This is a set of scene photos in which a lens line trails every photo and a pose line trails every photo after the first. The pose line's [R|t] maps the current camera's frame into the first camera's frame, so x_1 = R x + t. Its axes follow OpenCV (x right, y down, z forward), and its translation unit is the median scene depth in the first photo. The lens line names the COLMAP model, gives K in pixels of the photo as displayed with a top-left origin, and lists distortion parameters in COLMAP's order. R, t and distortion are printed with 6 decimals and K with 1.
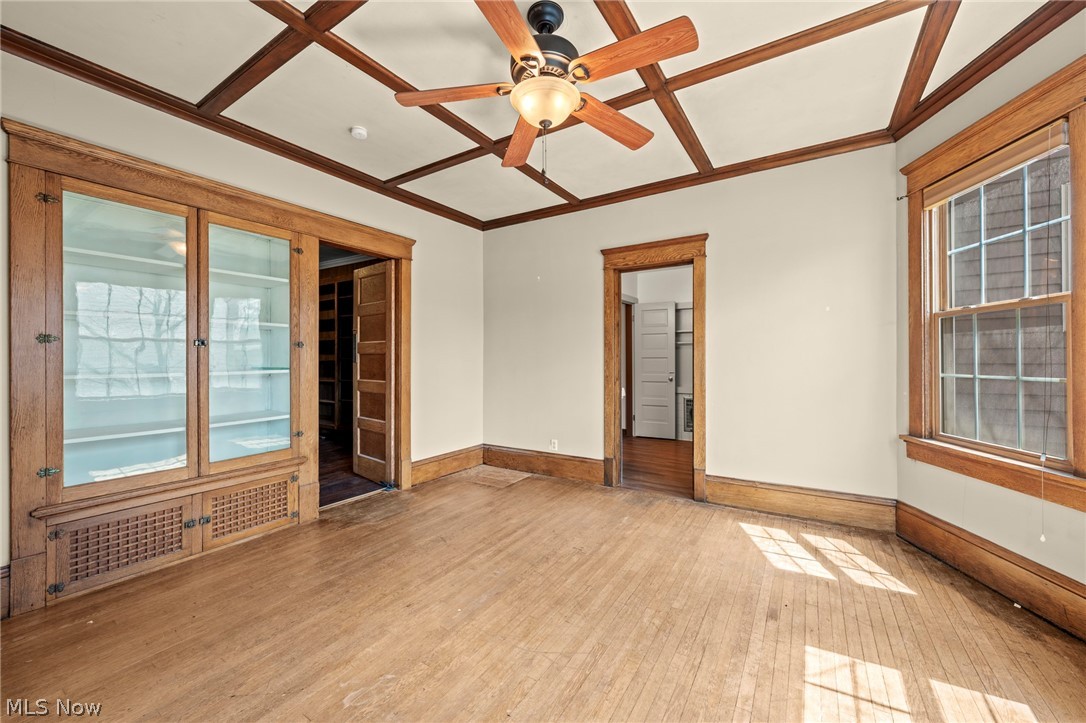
lens RADIAL K [[413.8, 0, 547.6], [0, 413.8, 358.0], [0, 0, 1]] dist [-0.000545, 0.000121]
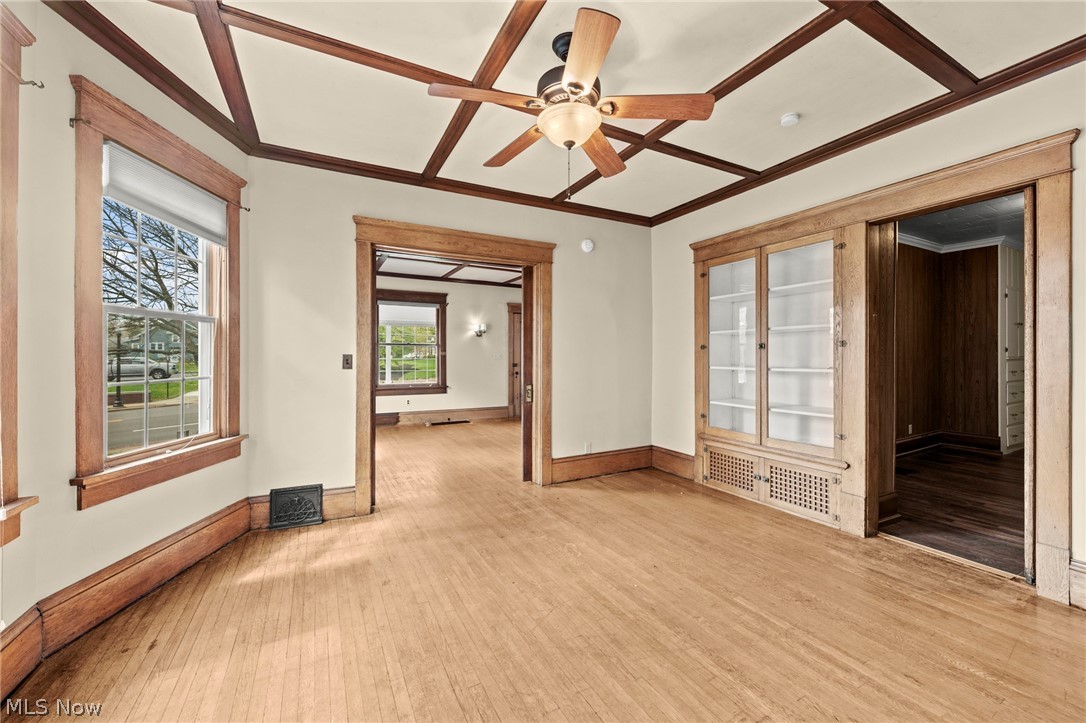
lens RADIAL K [[413.8, 0, 547.6], [0, 413.8, 358.0], [0, 0, 1]] dist [-0.000545, 0.000121]
pose [[-0.477473, 0.000439, -0.878647, 0.674387], [-0.004130, 0.999988, 0.002744, 0.001524], [0.878637, 0.004939, -0.477465, 1.022924]]
